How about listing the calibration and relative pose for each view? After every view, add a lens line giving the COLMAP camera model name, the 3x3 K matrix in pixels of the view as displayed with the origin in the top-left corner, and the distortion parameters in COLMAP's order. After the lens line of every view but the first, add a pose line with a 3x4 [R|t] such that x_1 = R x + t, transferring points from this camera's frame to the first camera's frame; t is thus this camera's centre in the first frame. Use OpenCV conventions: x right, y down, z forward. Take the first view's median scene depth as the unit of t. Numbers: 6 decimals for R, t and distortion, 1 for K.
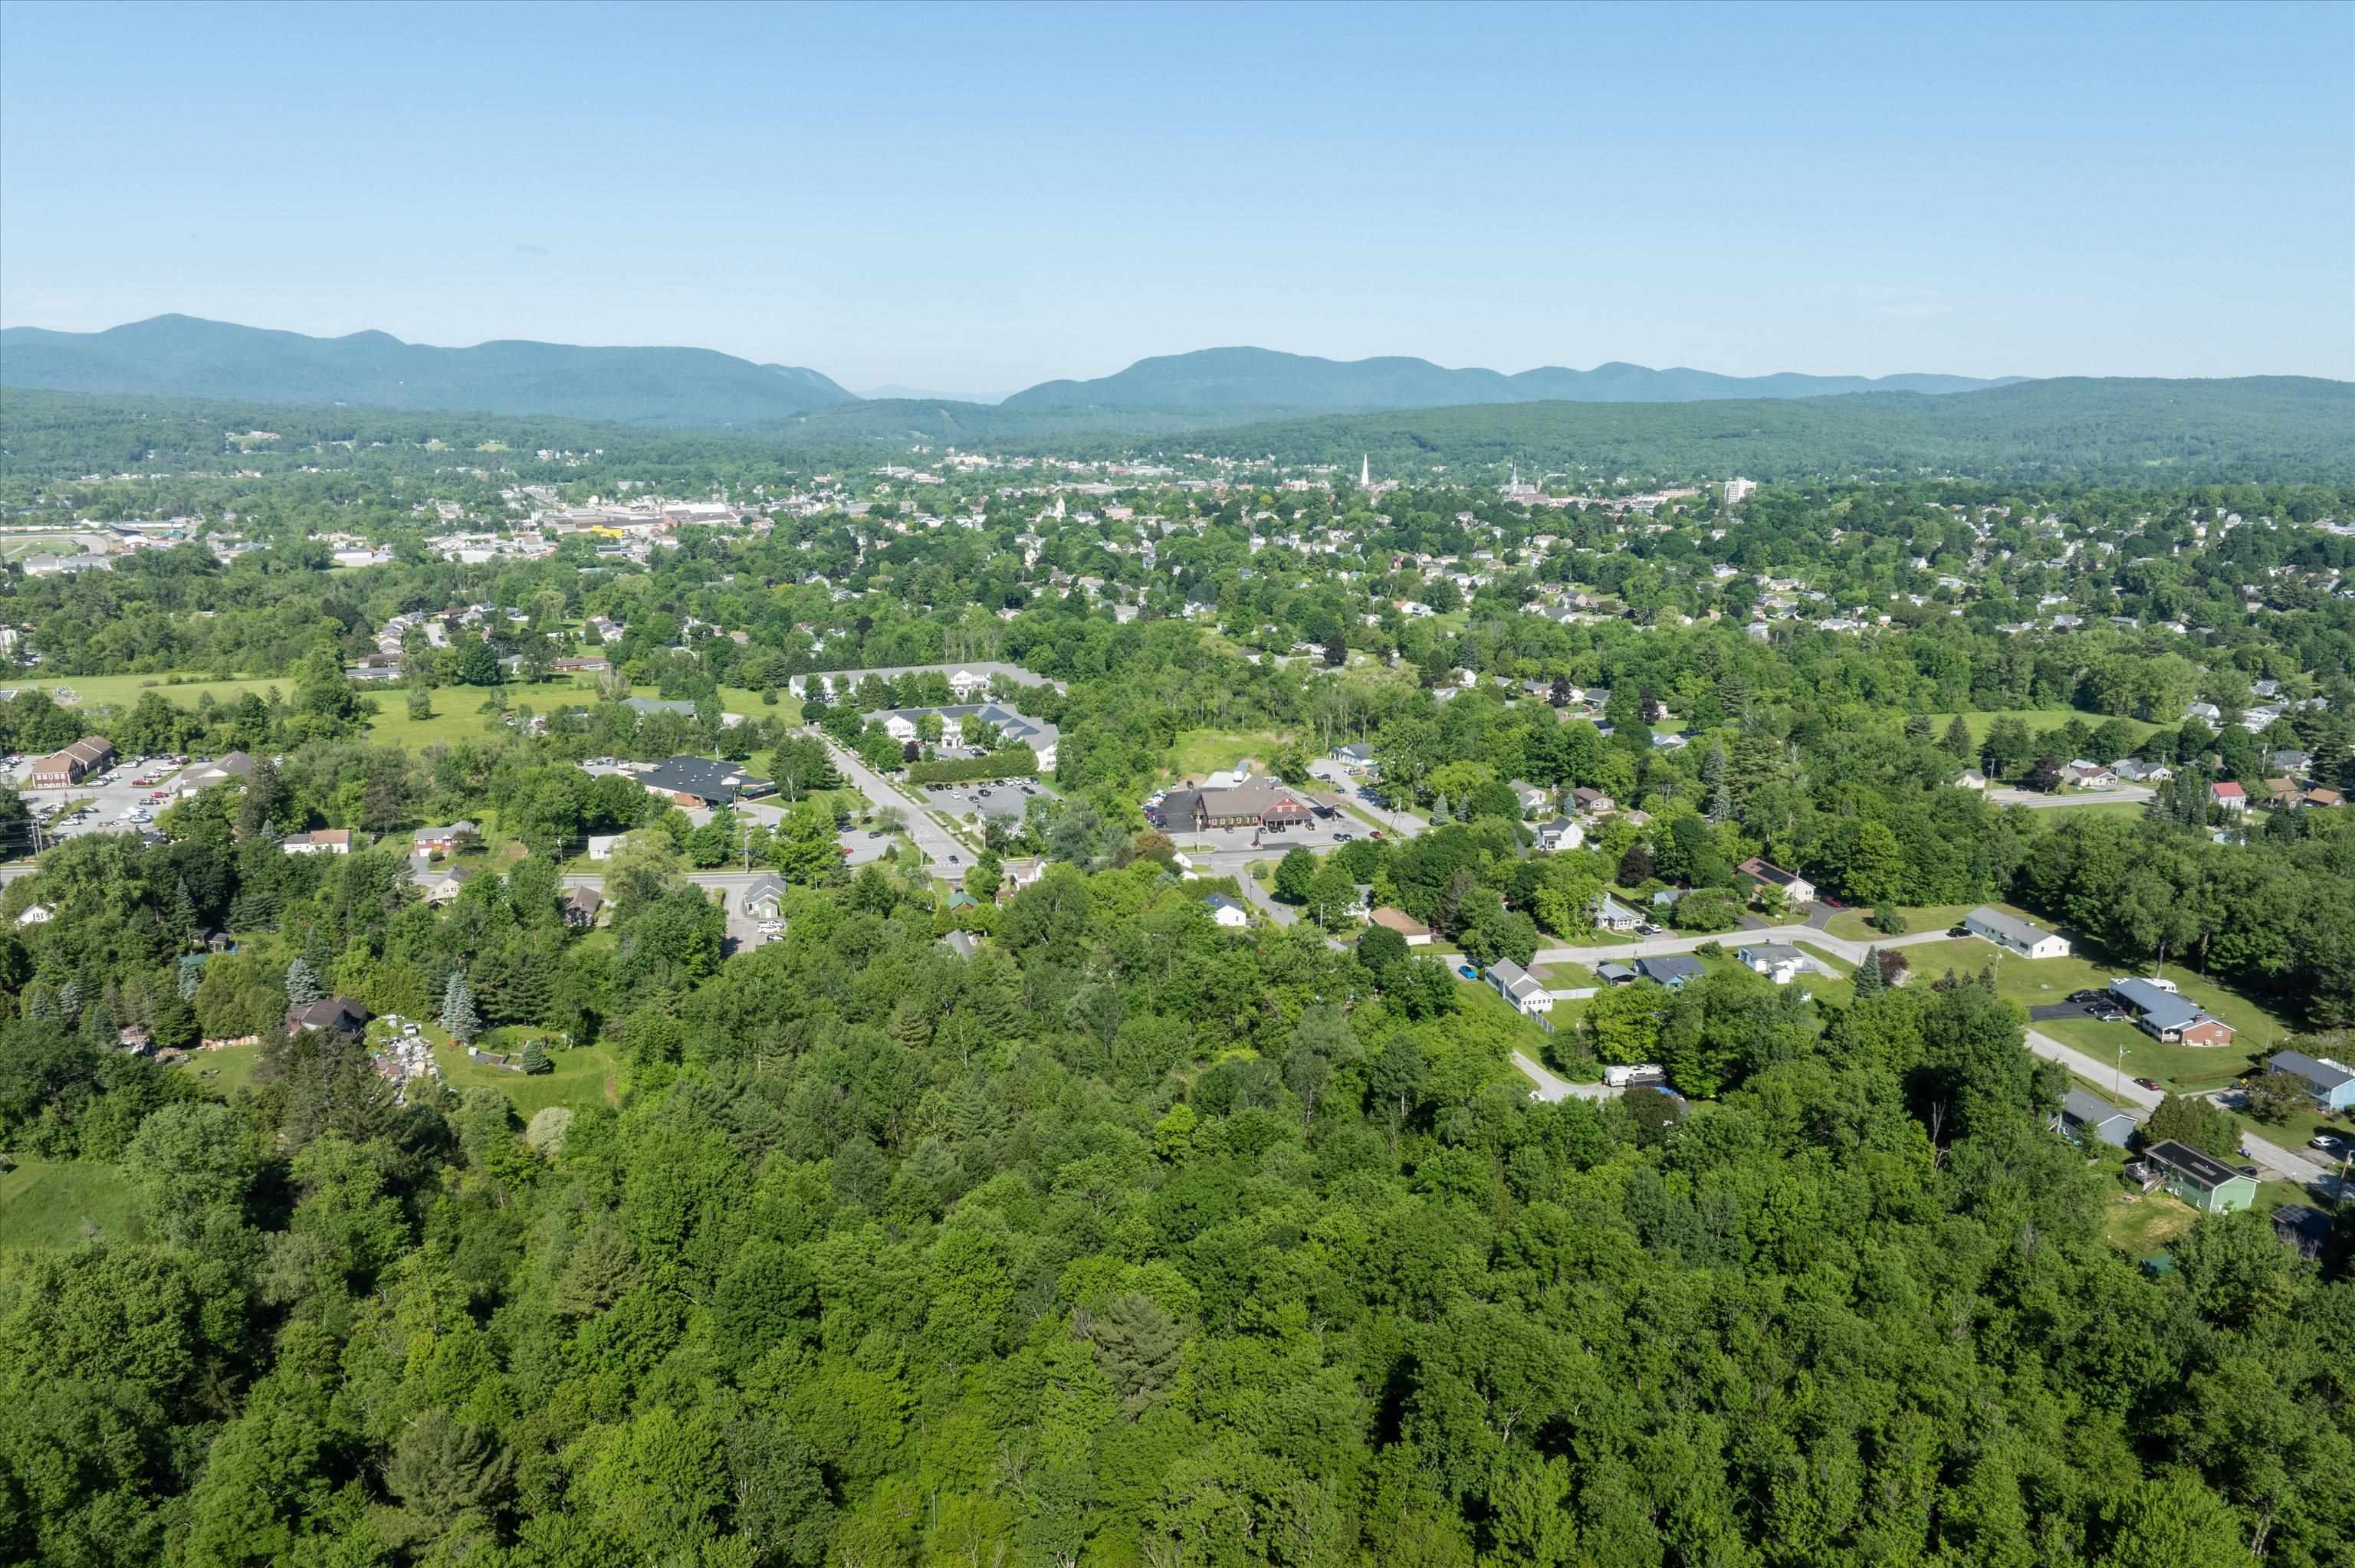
lens RADIAL K [[1684.7, 0, 1183.6], [0, 1684.7, 792.6], [0, 0, 1]] dist [-0.032506, -0.014653]
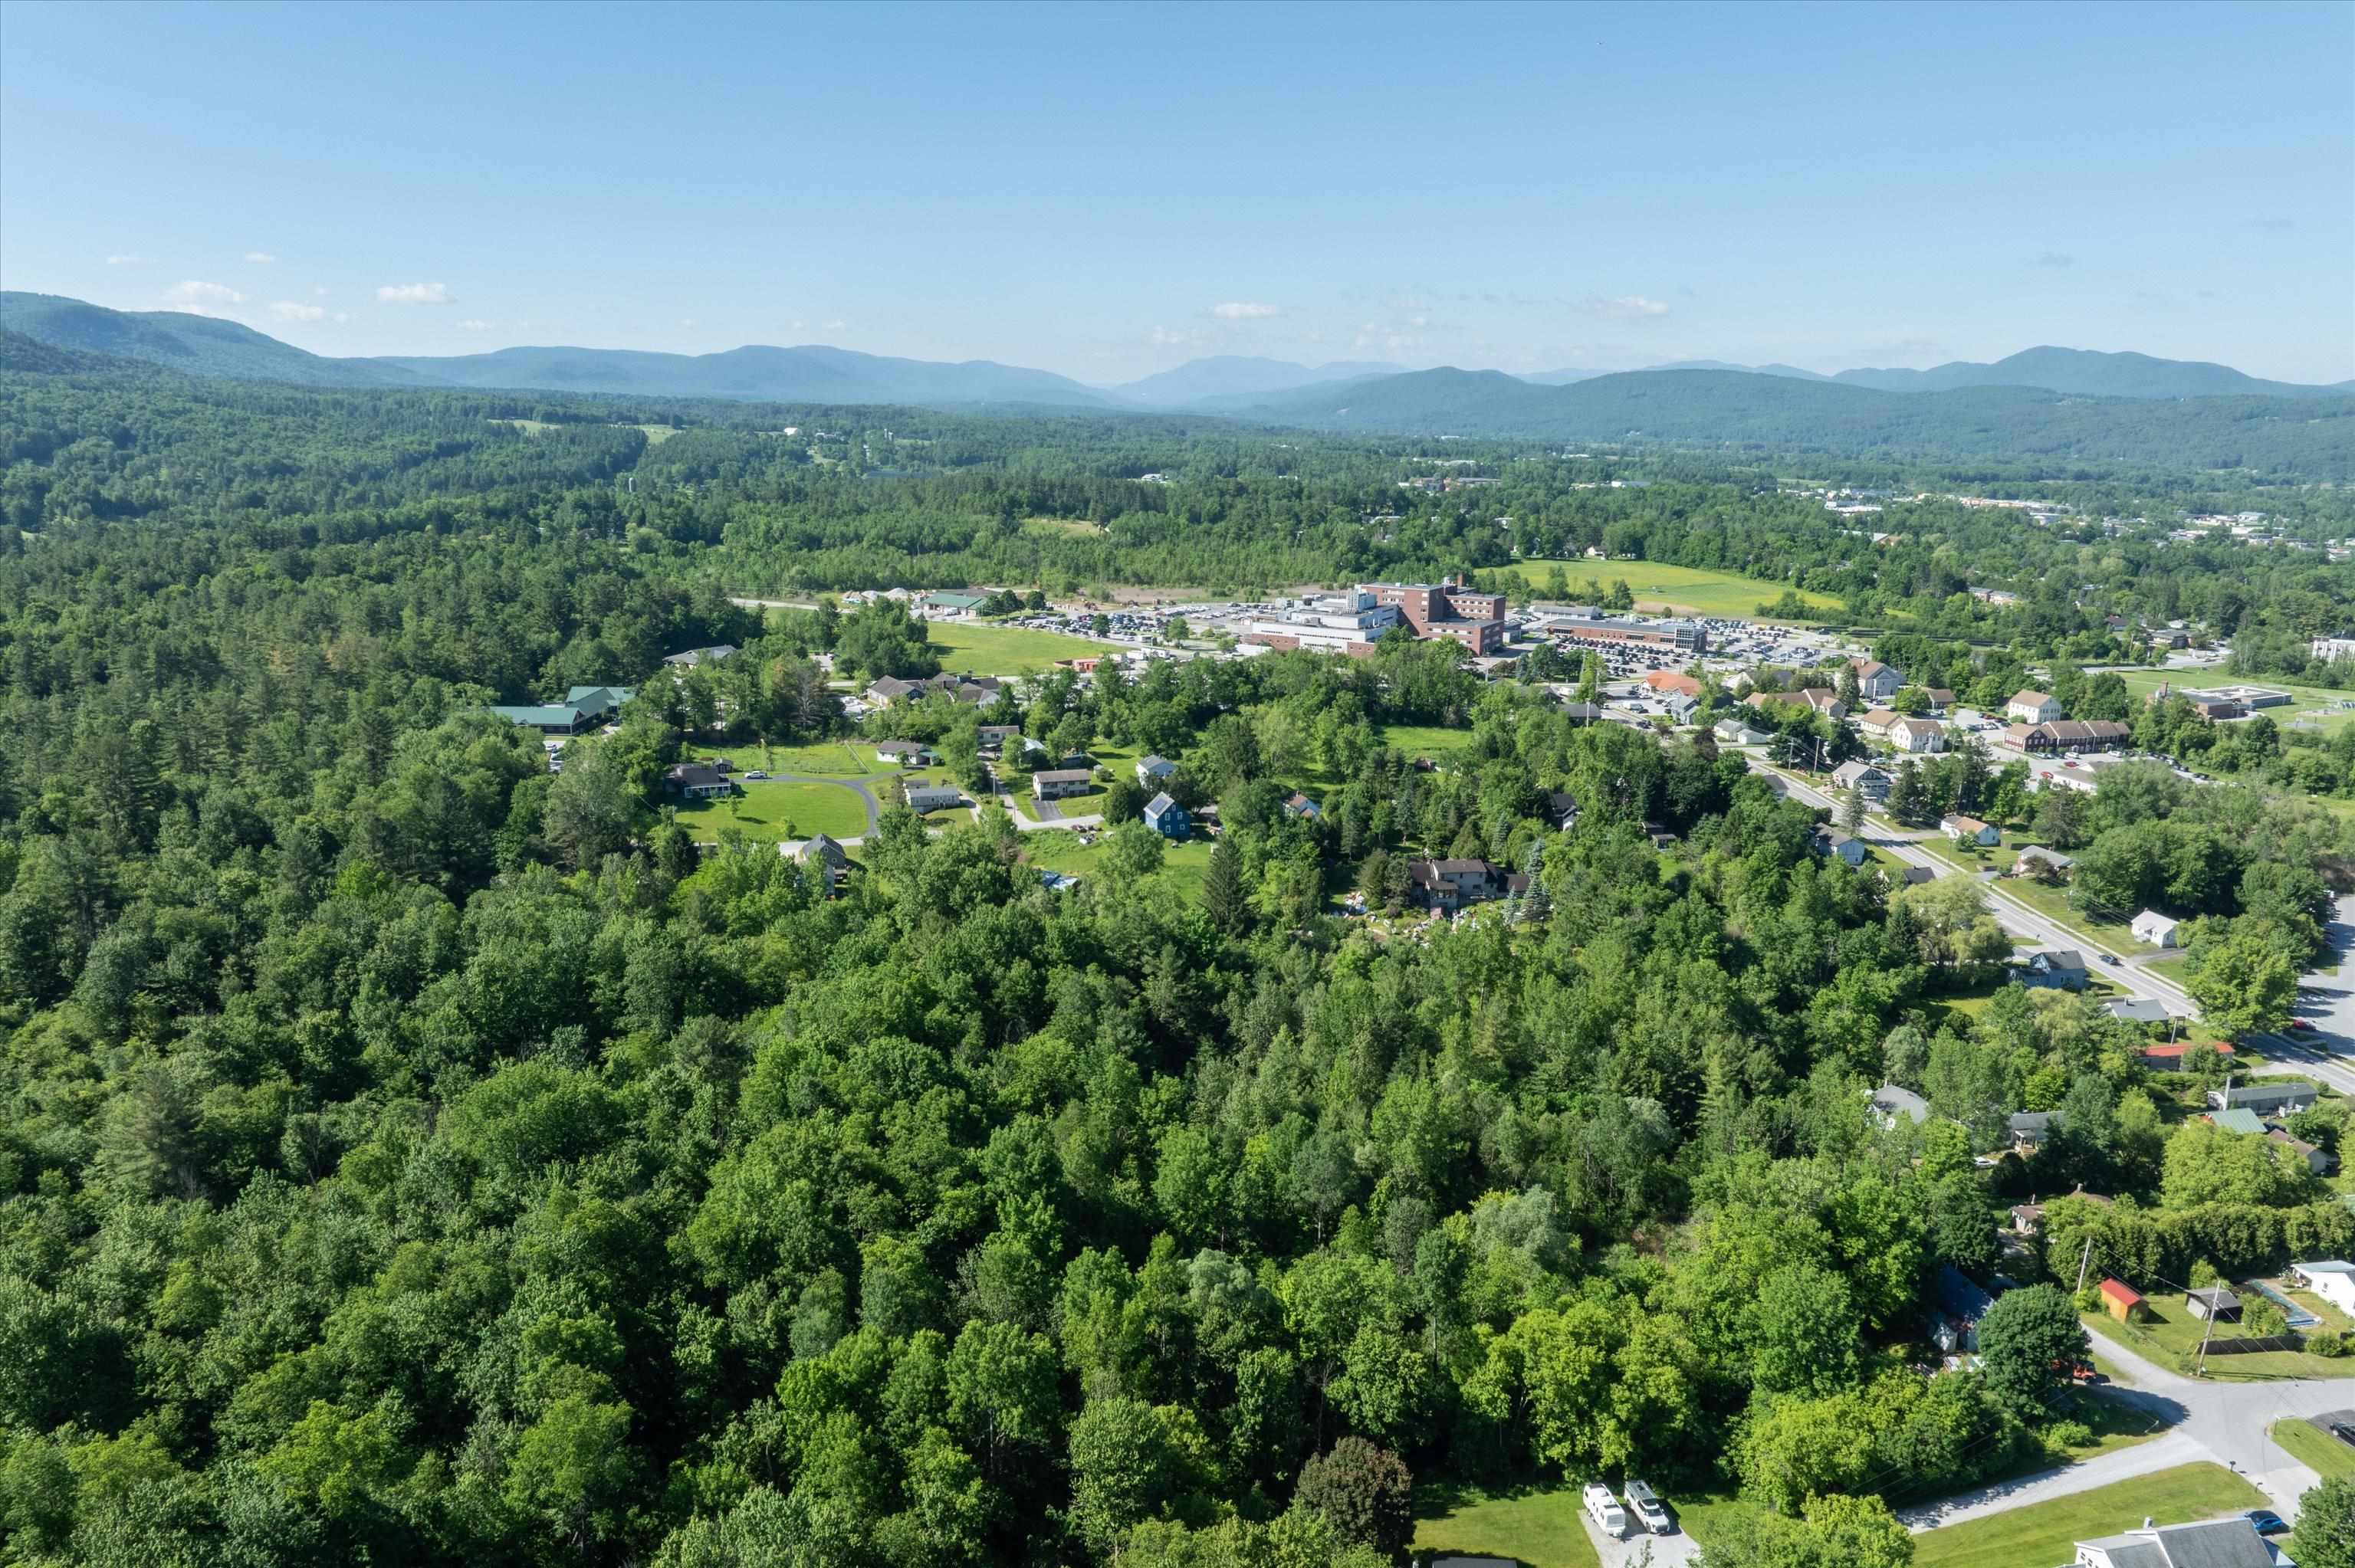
lens RADIAL K [[1684.7, 0, 1168.9], [0, 1684.7, 792.9], [0, 0, 1]] dist [-0.032506, -0.014653]
pose [[-0.037731, 0.221211, -0.974496, 0.353334], [-0.239065, 0.944874, 0.223743, -0.074527], [0.970270, 0.241410, 0.017233, 0.369459]]
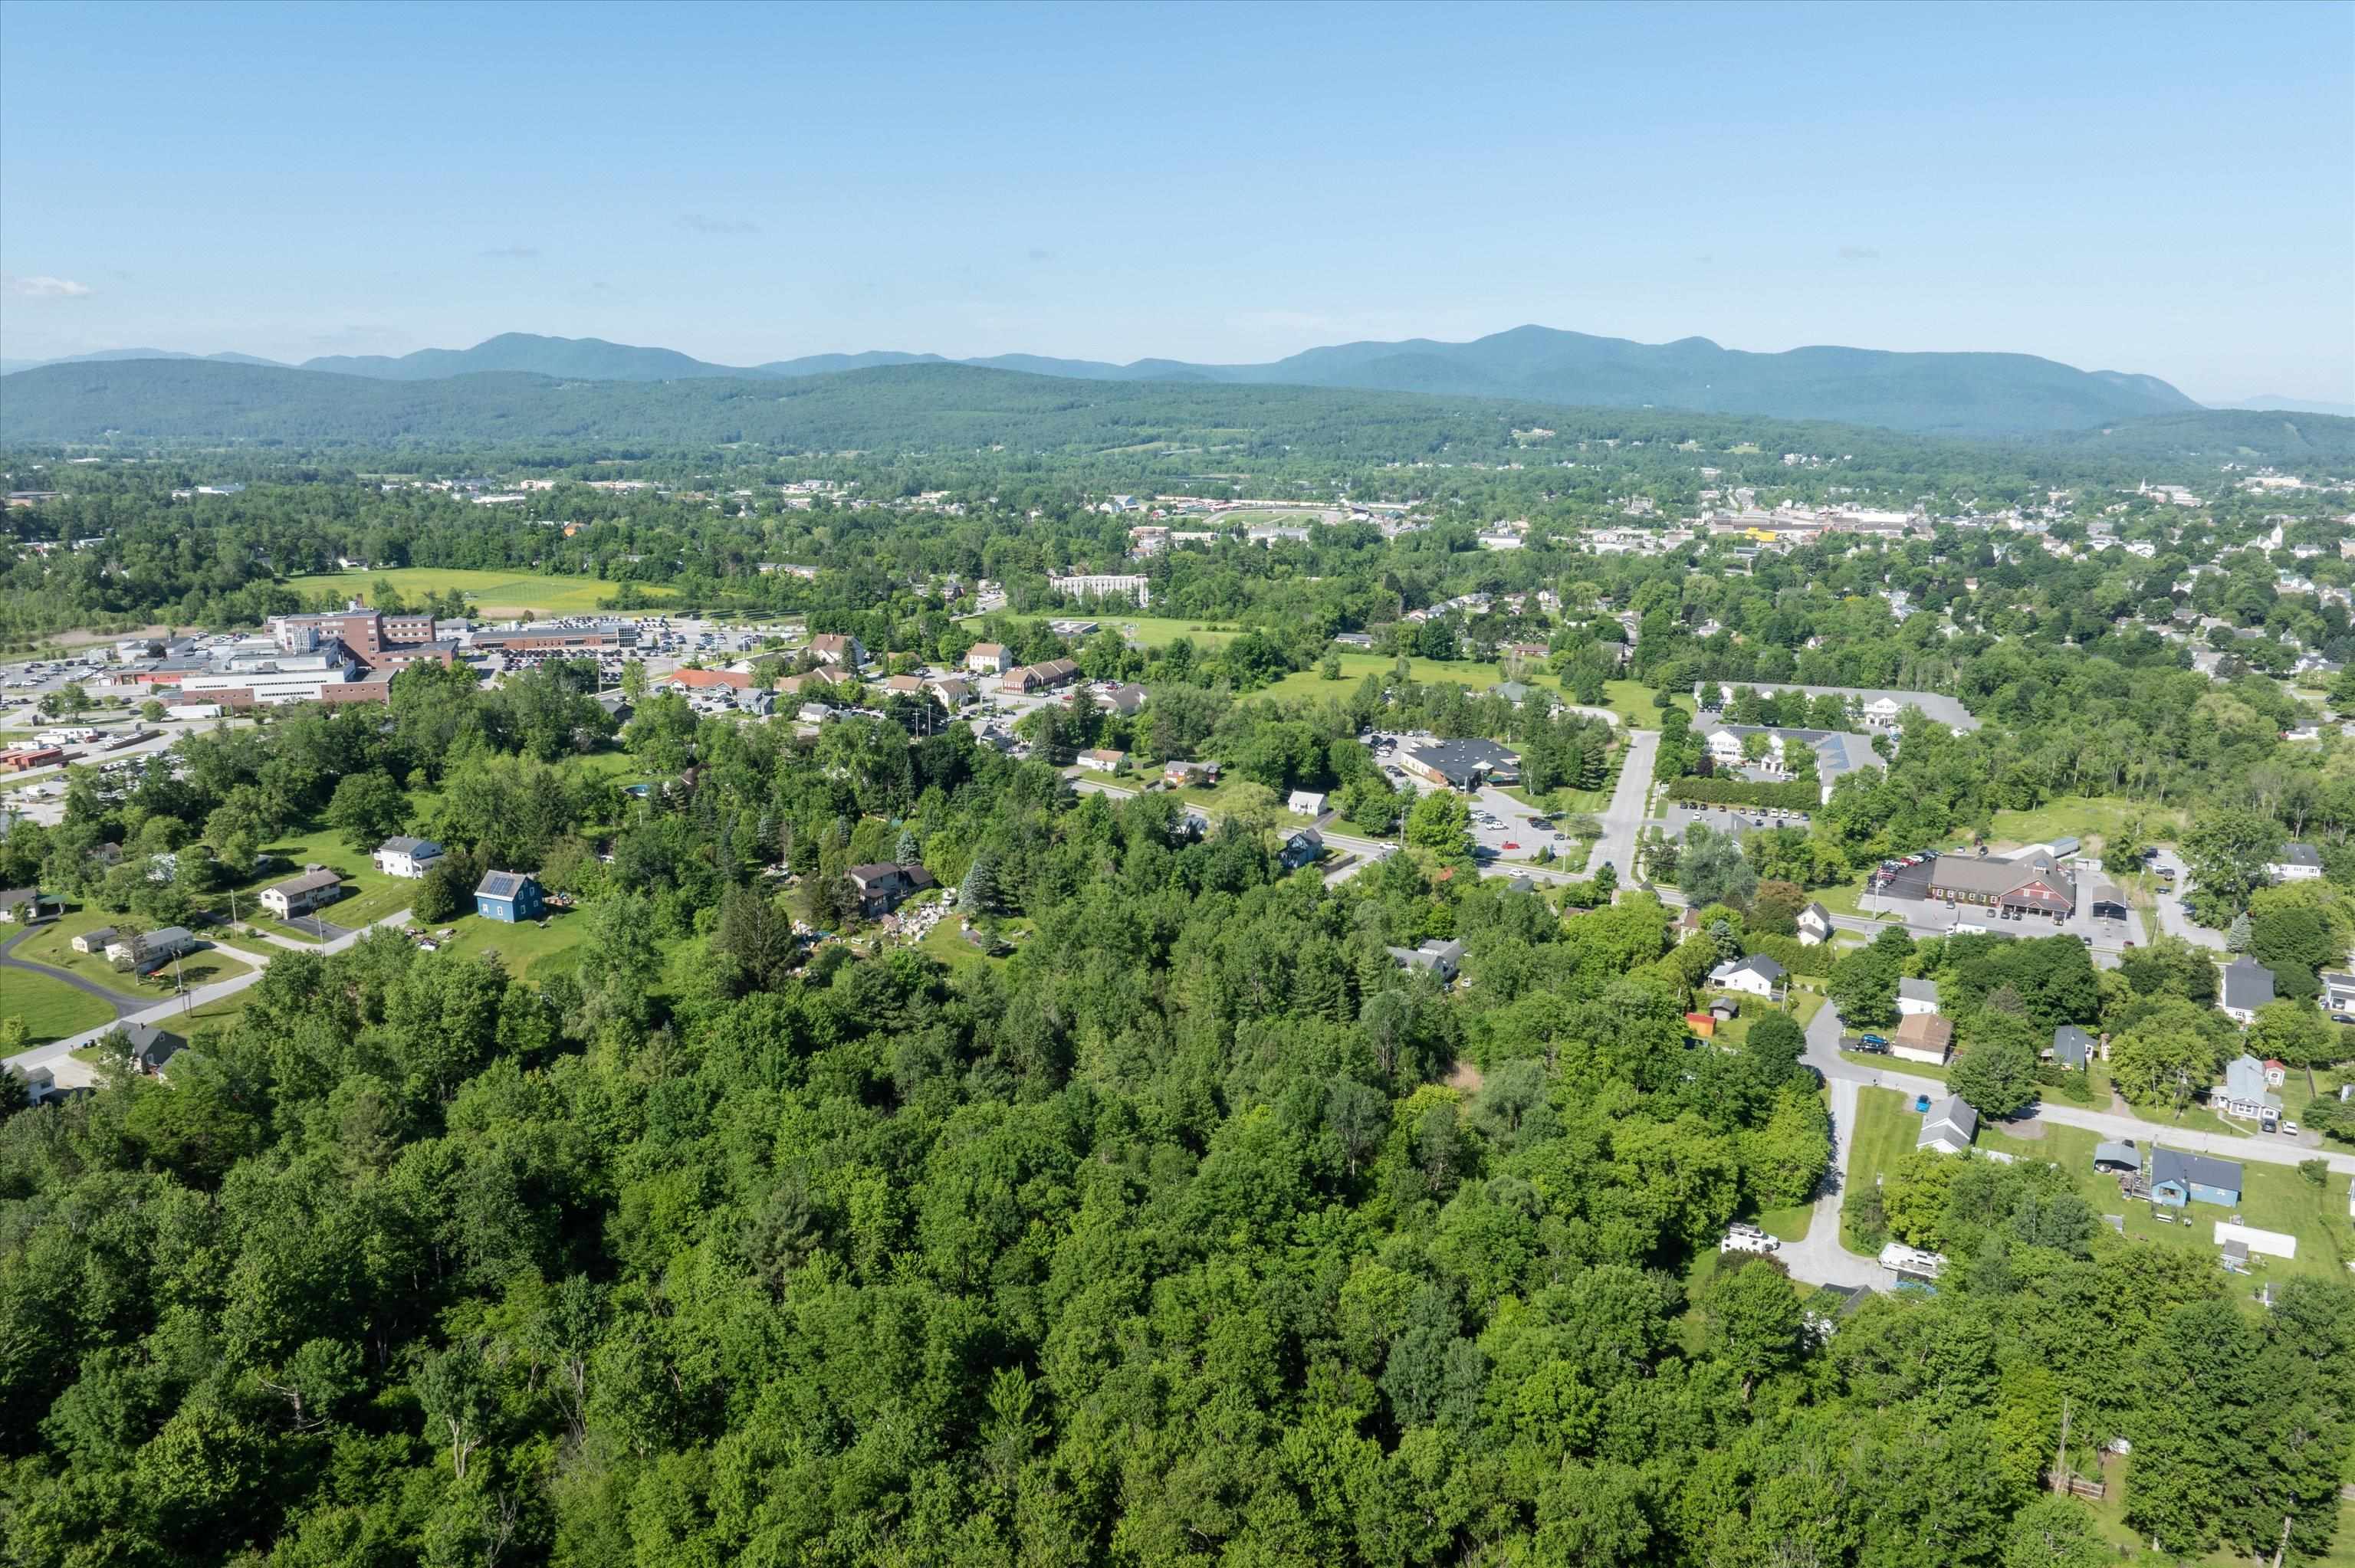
lens RADIAL K [[1684.7, 0, 1178.4], [0, 1684.7, 781.2], [0, 0, 1]] dist [-0.032506, -0.014653]
pose [[0.731759, 0.148500, -0.665189, 0.242970], [-0.155274, 0.986633, 0.049447, -0.016886], [0.663640, 0.067103, 0.745036, 0.095519]]
